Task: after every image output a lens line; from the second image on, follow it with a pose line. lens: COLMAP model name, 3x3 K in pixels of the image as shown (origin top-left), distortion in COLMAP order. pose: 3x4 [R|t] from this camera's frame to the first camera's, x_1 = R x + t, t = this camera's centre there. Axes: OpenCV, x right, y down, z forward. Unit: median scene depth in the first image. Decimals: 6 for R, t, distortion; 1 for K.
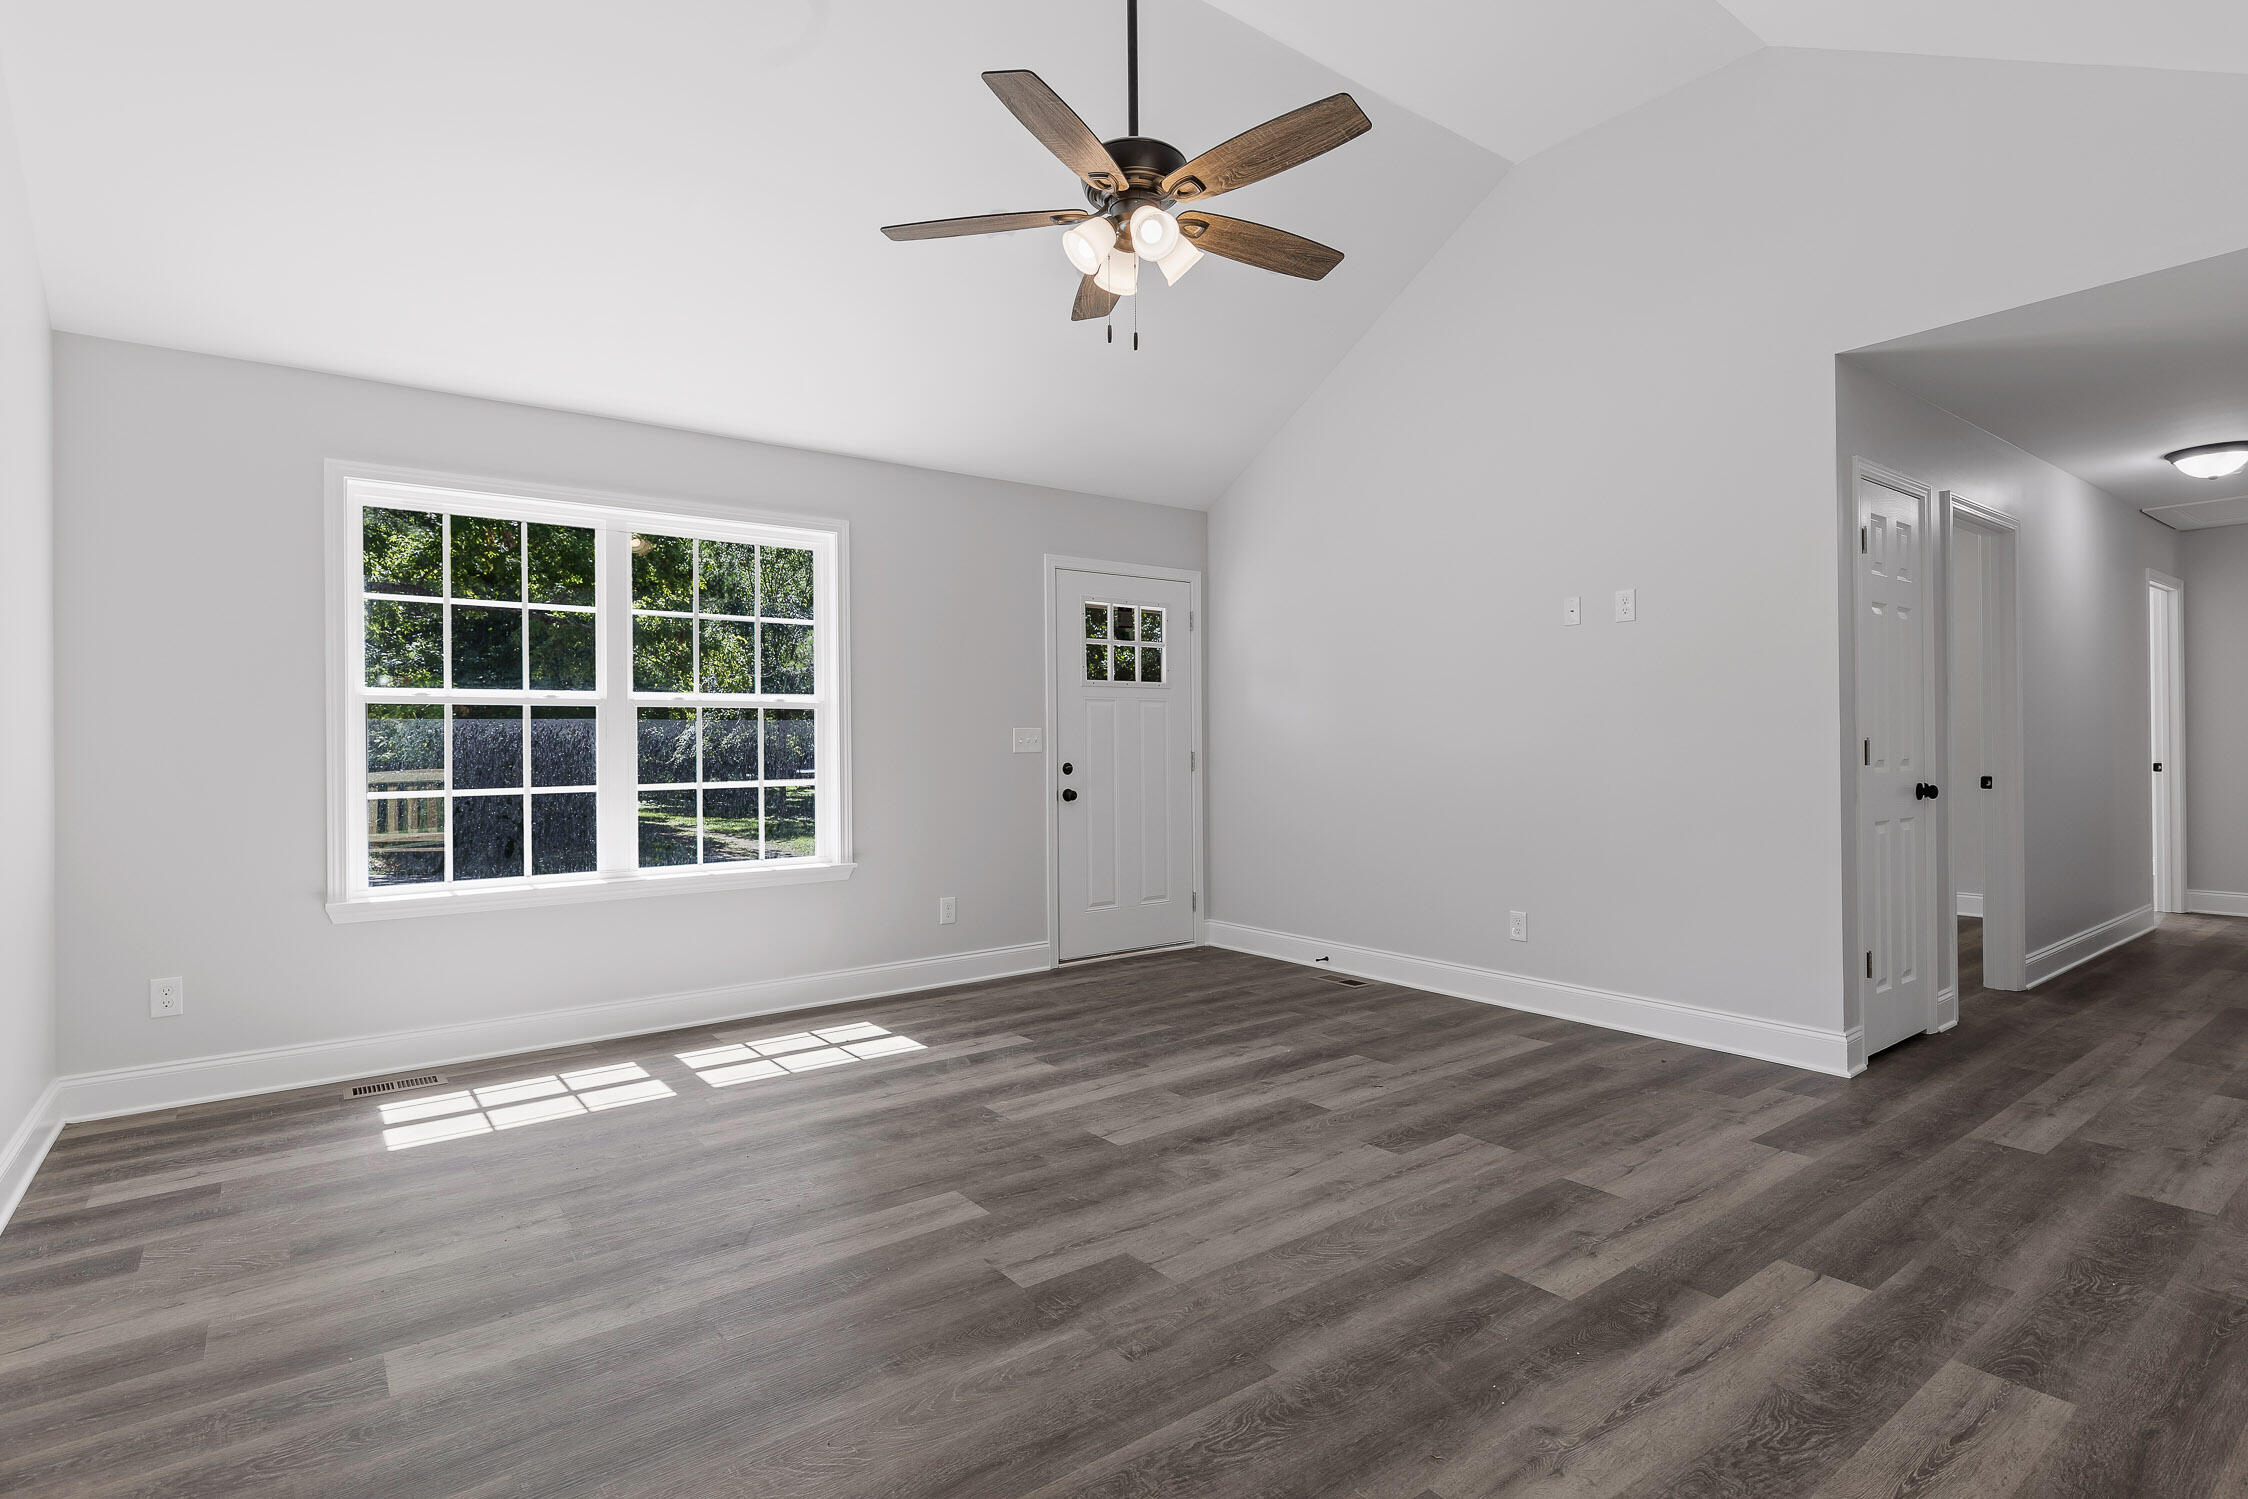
lens RADIAL K [[1118.9, 0, 1124.3], [0, 1118.9, 748.7], [0, 0, 1]] dist [-0.007316, 0.003089]
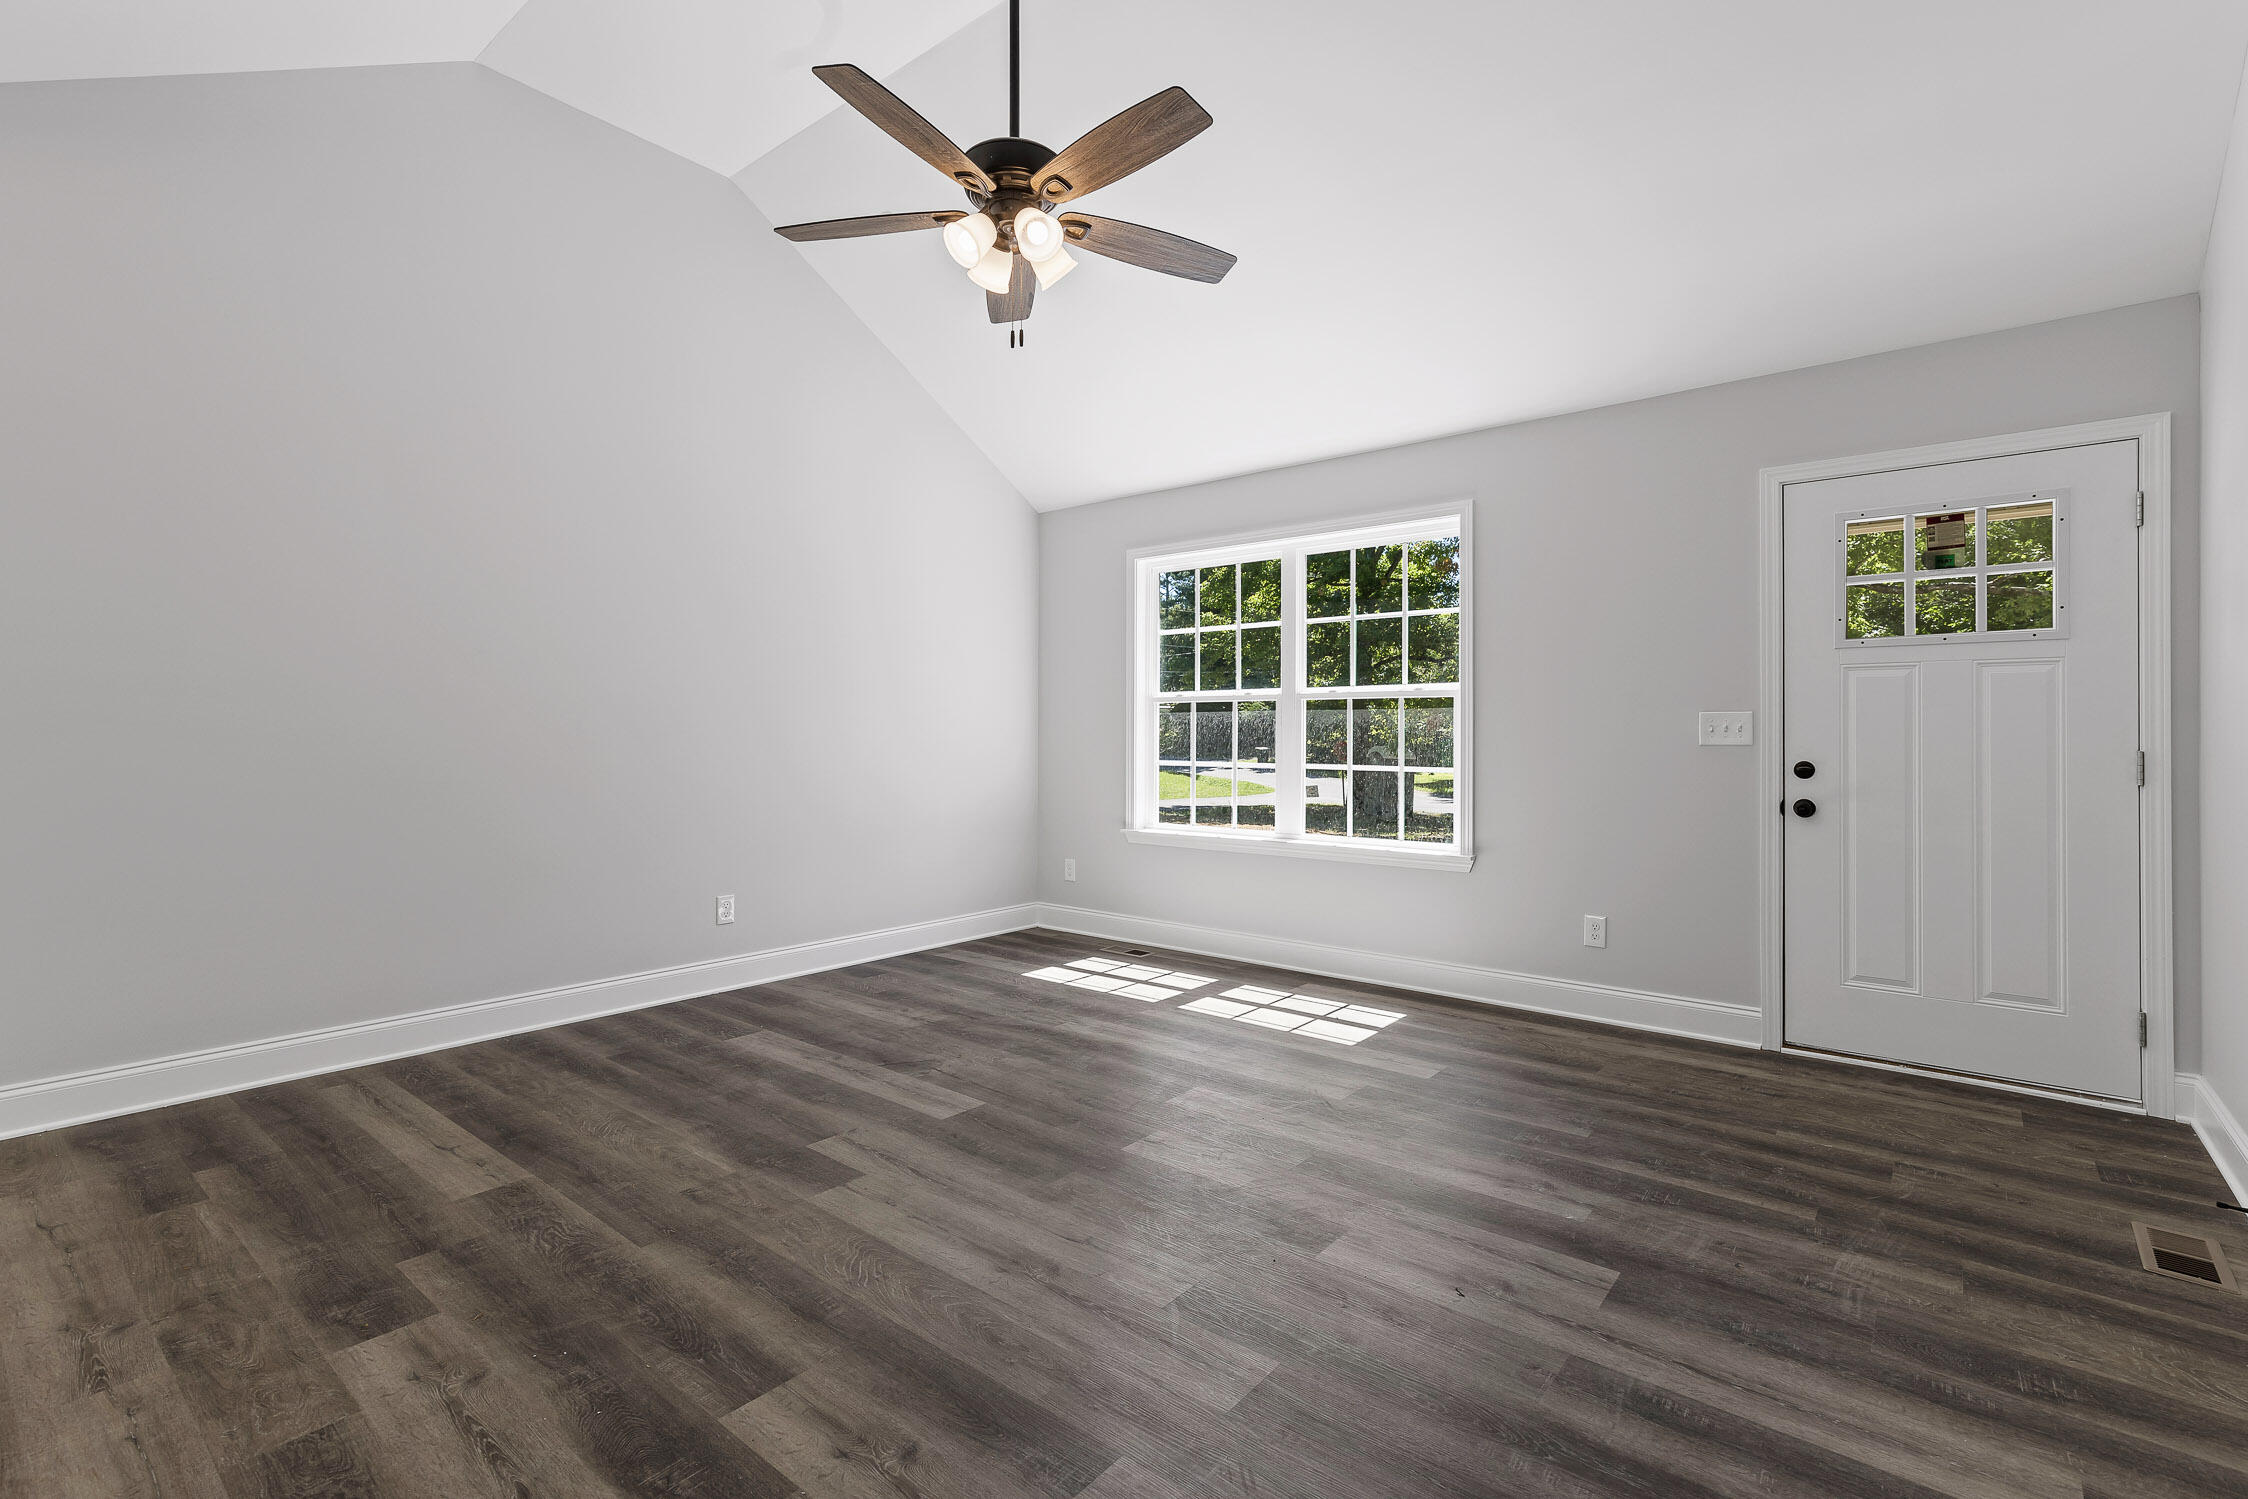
lens RADIAL K [[1016.3, 0, 1110.8], [0, 1016.3, 737.7], [0, 0, 1]] dist [0.006772, -0.001370]
pose [[0.222803, 0.013283, -0.974773, 0.816873], [-0.008655, 0.999895, 0.011647, -0.010307], [0.974825, 0.005841, 0.222895, 0.766870]]
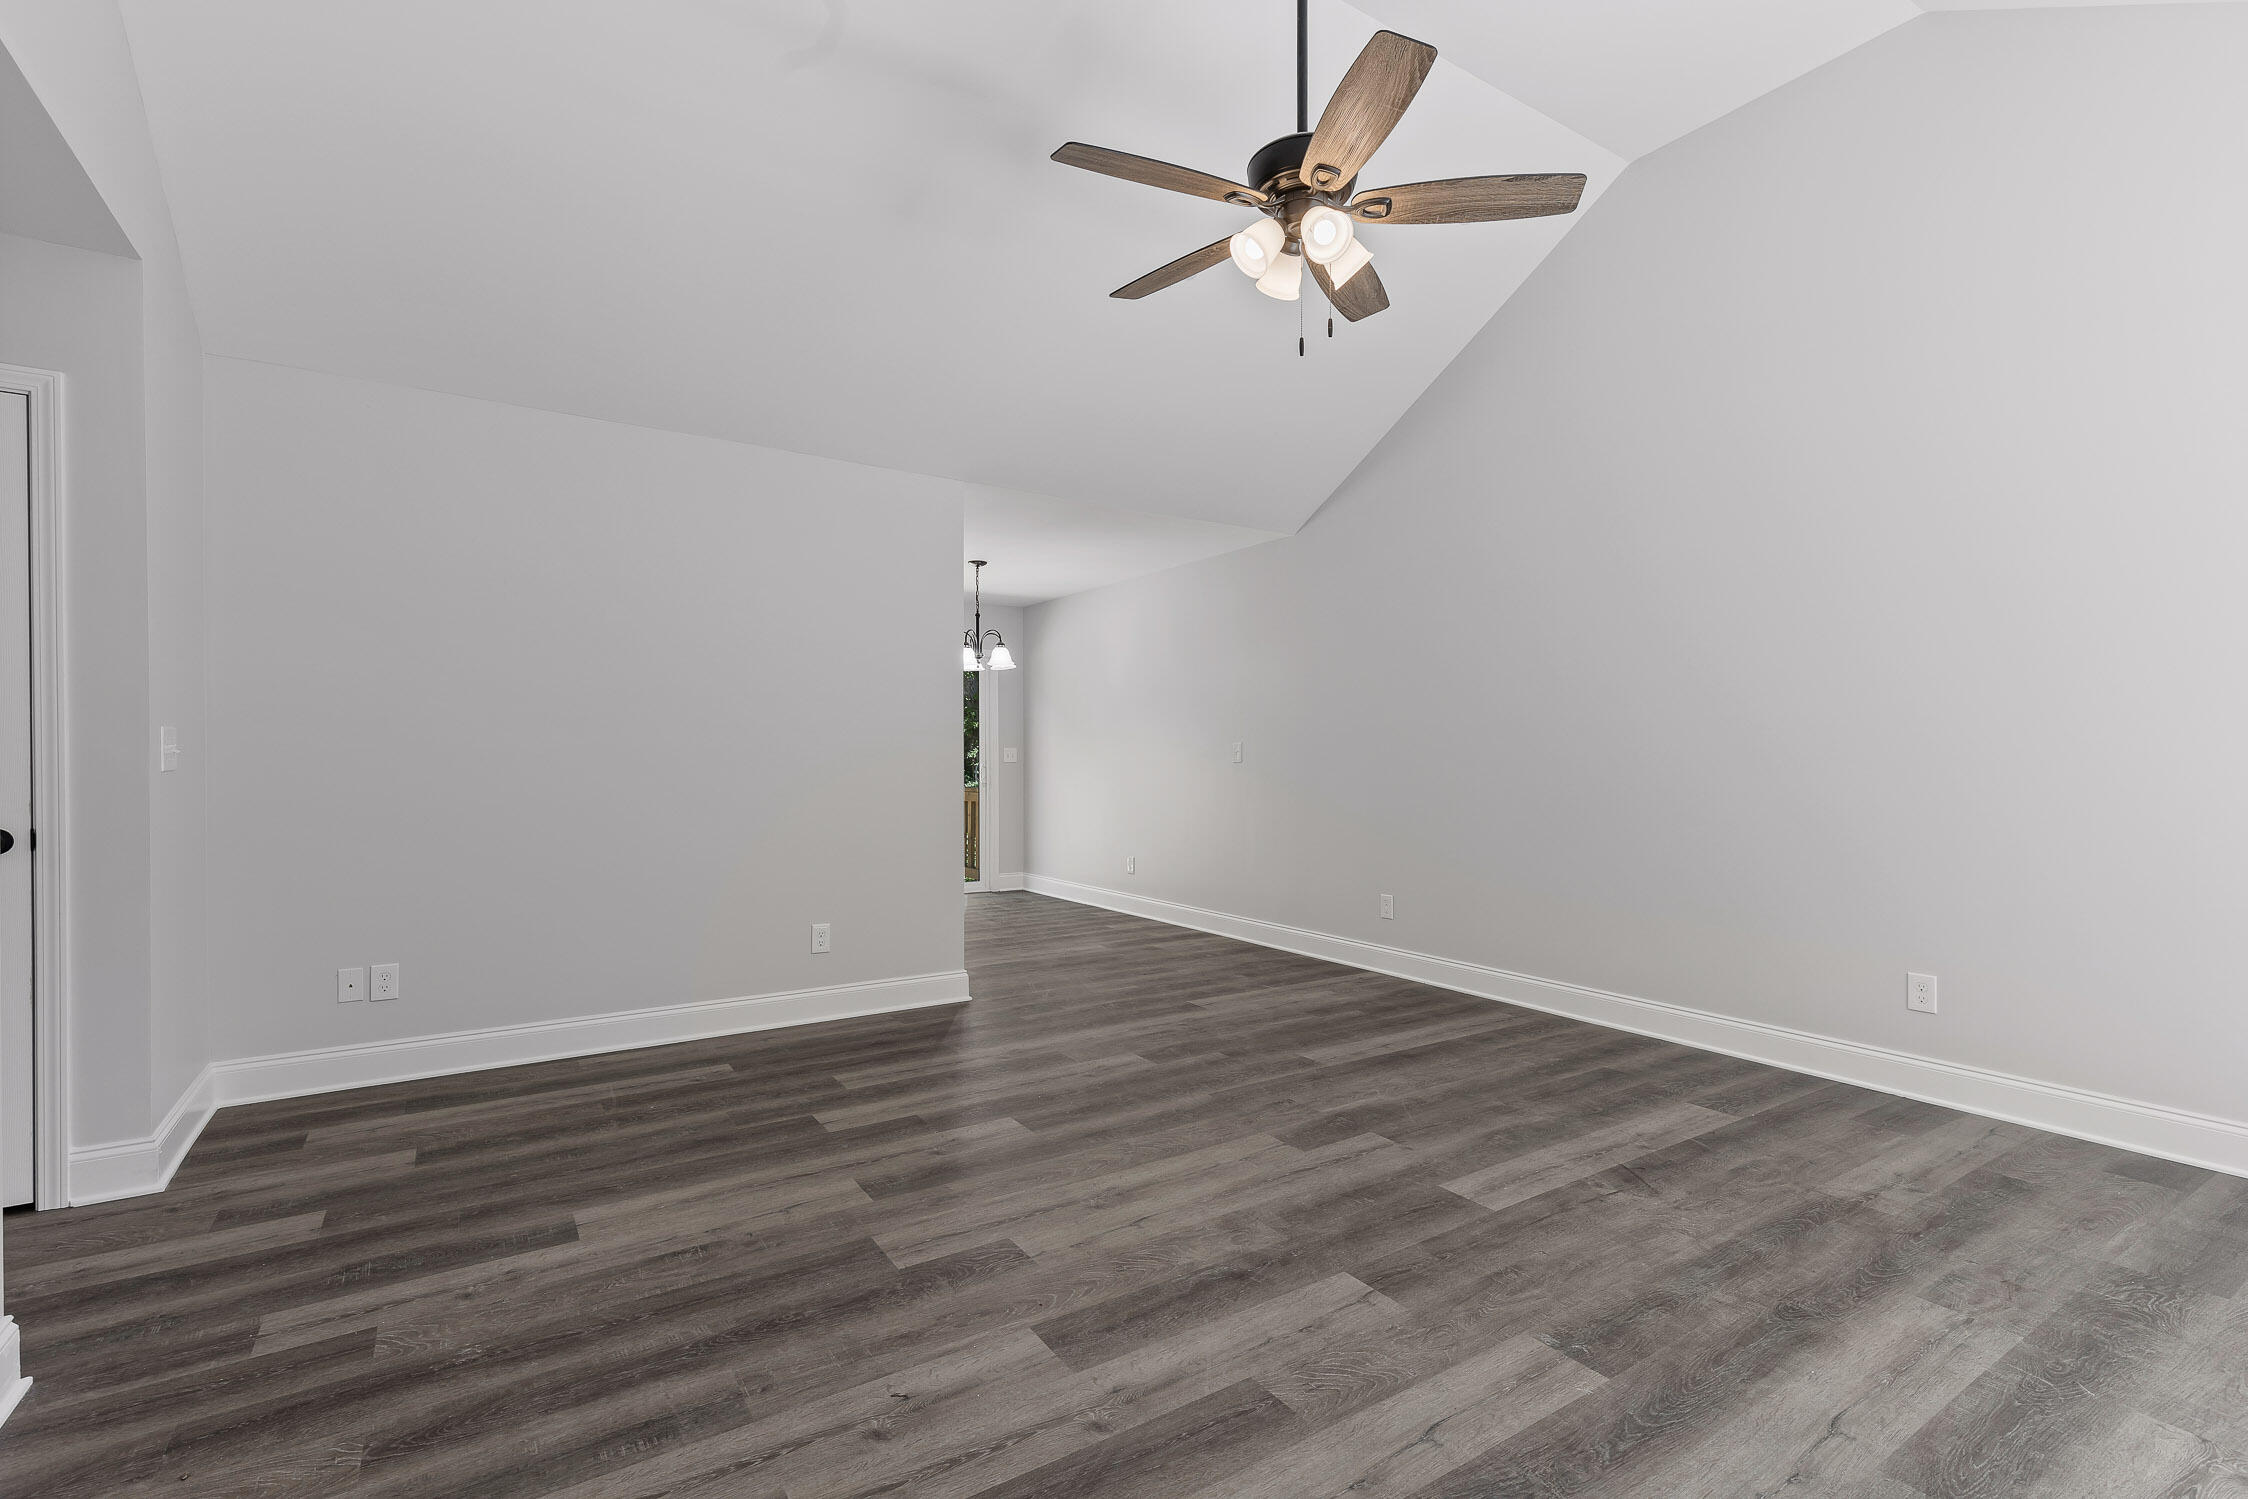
lens RADIAL K [[1016.3, 0, 1129.2], [0, 1016.3, 765.6], [0, 0, 1]] dist [0.006772, -0.001370]
pose [[-0.997506, 0.009373, 0.069953, 0.089187], [0.010158, 0.999889, 0.010878, -0.007049], [-0.069843, 0.011561, -0.997491, 1.656707]]
